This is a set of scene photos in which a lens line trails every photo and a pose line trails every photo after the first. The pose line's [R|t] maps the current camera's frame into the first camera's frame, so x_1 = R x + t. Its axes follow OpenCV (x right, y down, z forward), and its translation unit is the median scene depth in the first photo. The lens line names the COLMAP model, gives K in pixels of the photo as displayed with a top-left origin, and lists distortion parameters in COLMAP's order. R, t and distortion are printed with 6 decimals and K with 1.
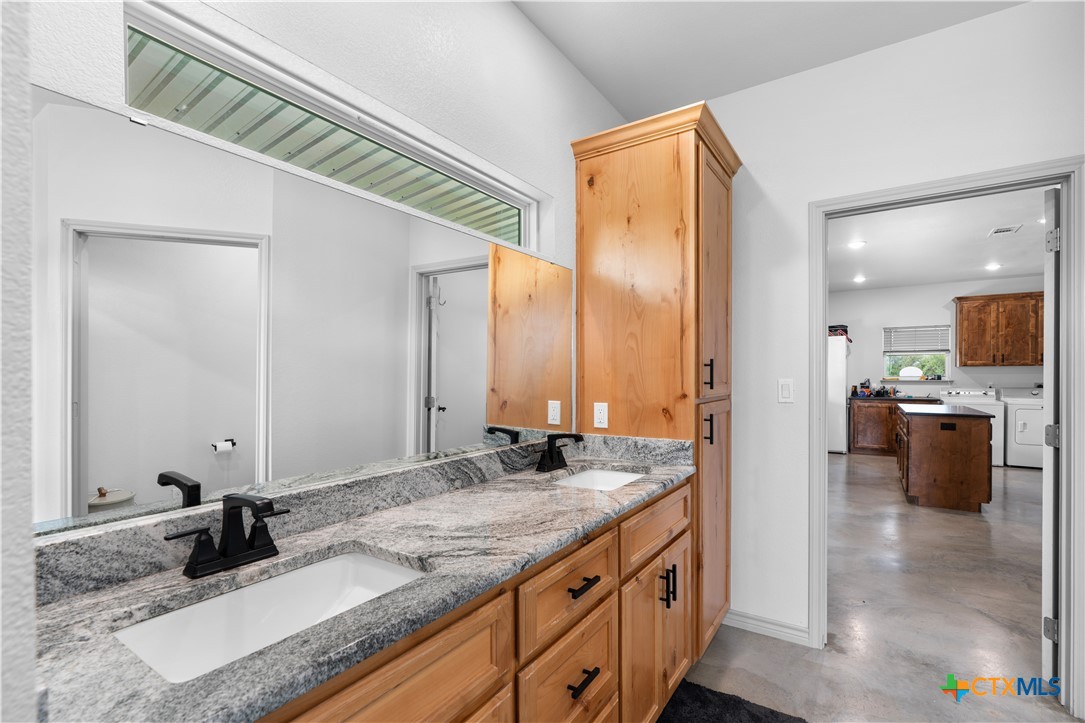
lens RADIAL K [[493.7, 0, 538.8], [0, 493.7, 374.7], [0, 0, 1]] dist [-0.005283, 0.000525]
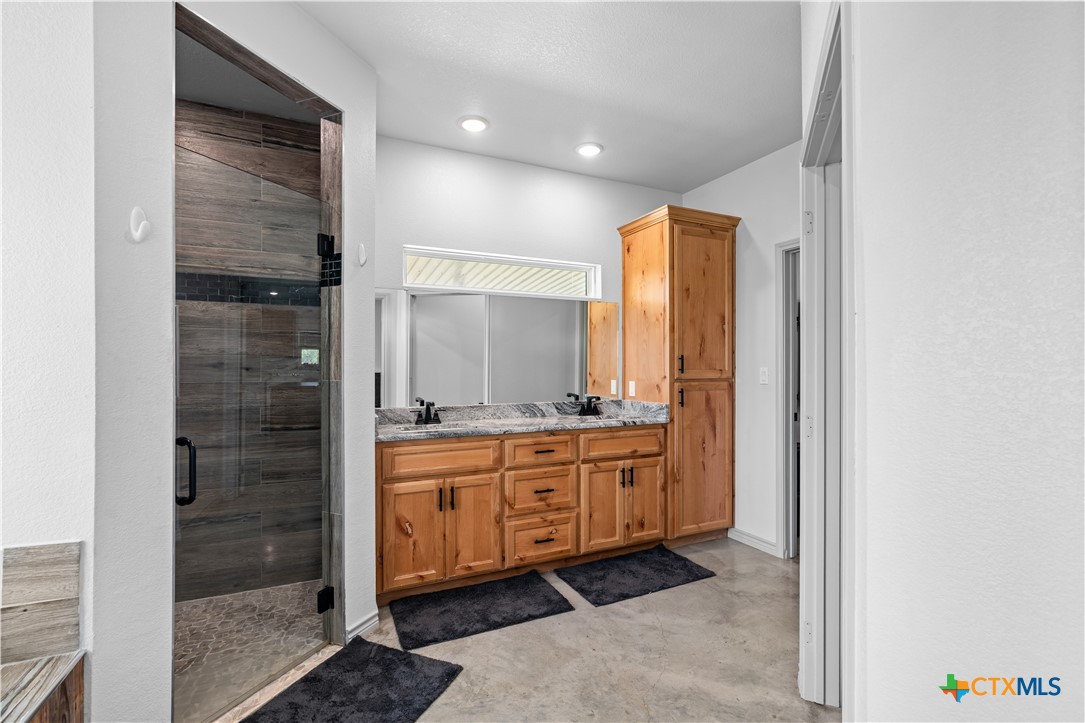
lens RADIAL K [[493.7, 0, 542.9], [0, 493.7, 360.9], [0, 0, 1]] dist [-0.005283, 0.000525]
pose [[0.855575, -0.004139, -0.517662, 0.804166], [-0.001714, 0.999940, -0.010828, 0.006610], [0.517675, 0.010151, 0.855517, -0.645794]]
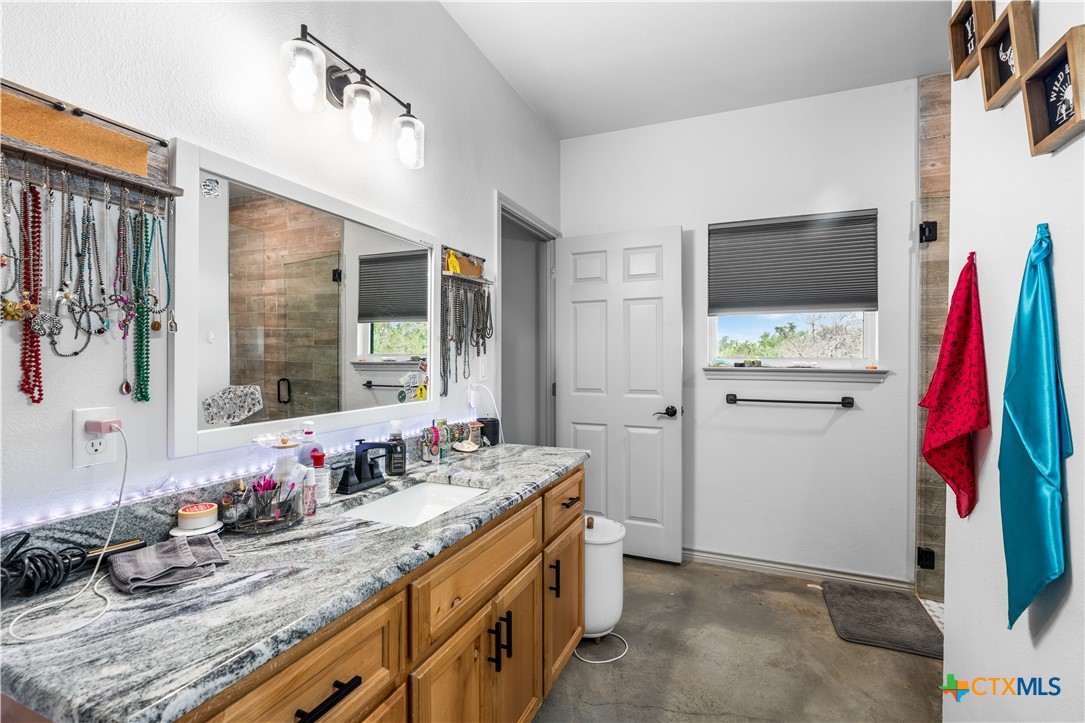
lens RADIAL K [[493.7, 0, 543.4], [0, 493.7, 363.4], [0, 0, 1]] dist [-0.005283, 0.000525]
pose [[0.977032, 0.002580, 0.213076, 0.135360], [-0.002460, 0.999997, -0.000828, -0.001713], [-0.213078, 0.000285, 0.977035, 0.194853]]
